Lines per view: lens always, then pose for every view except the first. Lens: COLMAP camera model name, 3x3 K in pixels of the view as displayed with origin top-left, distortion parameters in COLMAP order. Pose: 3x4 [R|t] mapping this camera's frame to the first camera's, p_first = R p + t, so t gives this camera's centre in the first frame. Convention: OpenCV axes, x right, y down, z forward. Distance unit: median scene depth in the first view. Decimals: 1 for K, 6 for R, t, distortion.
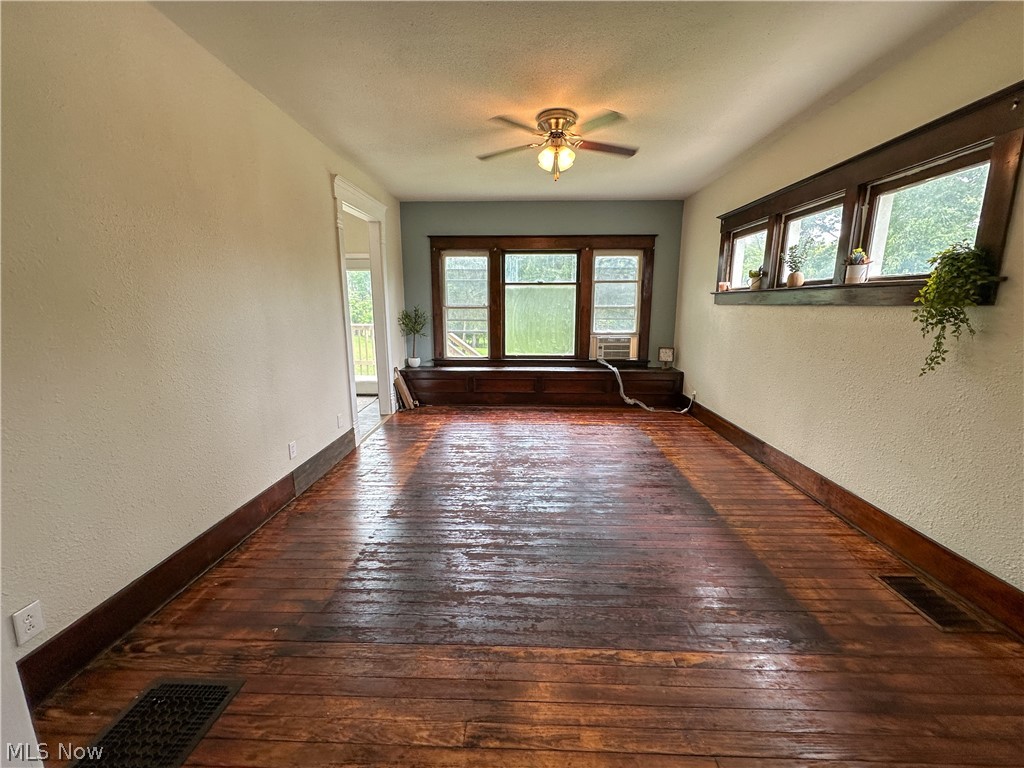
lens RADIAL K [[412.2, 0, 512.0], [0, 412.2, 384.0], [0, 0, 1]] dist [-0.002114, 0.000450]
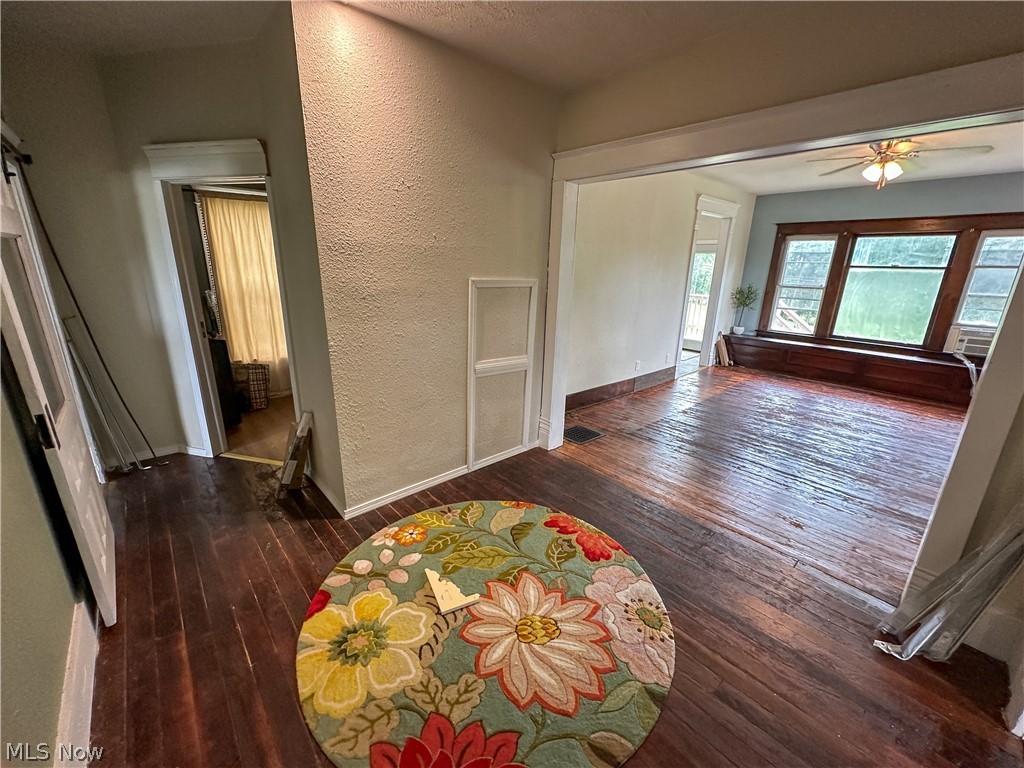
lens RADIAL K [[412.2, 0, 512.0], [0, 412.2, 384.0], [0, 0, 1]] dist [-0.002114, 0.000450]
pose [[0.691305, 0.218256, -0.688812, 0.177462], [-0.166756, 0.975747, 0.141814, 0.042392], [0.703057, 0.016827, 0.710934, -0.342408]]
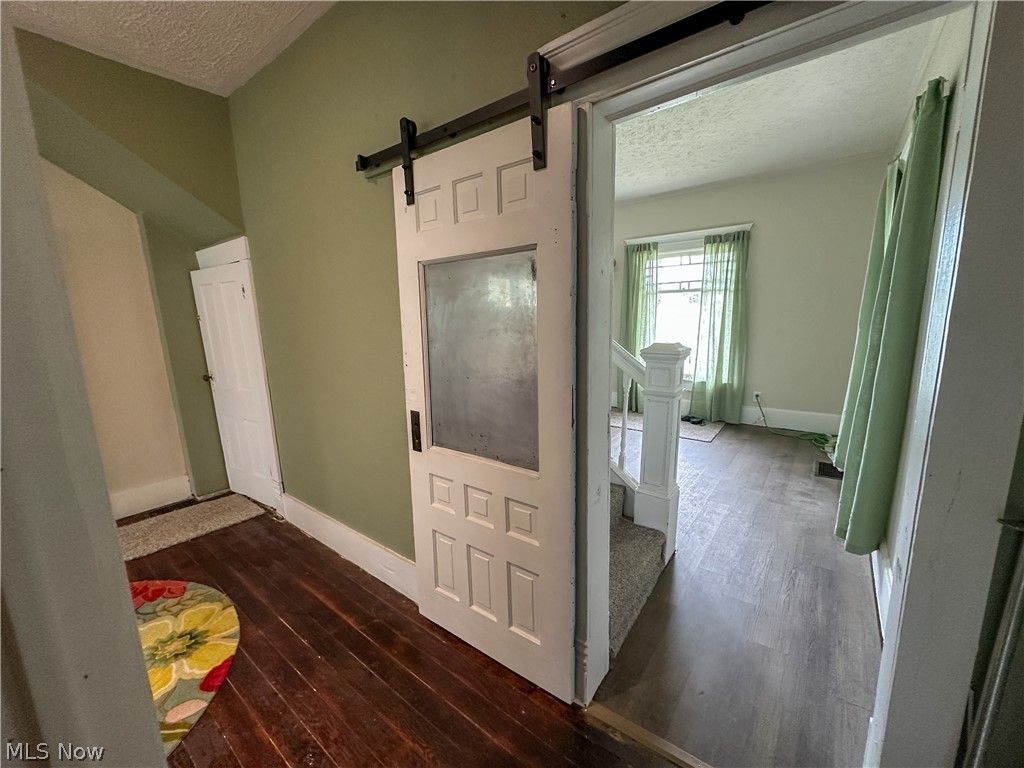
lens RADIAL K [[412.2, 0, 512.0], [0, 412.2, 384.0], [0, 0, 1]] dist [-0.002114, 0.000450]
pose [[-0.807961, -0.084538, 0.583140, -0.453210], [0.135584, 0.936426, 0.323610, 0.034304], [-0.573424, 0.340529, -0.745134, -0.182050]]
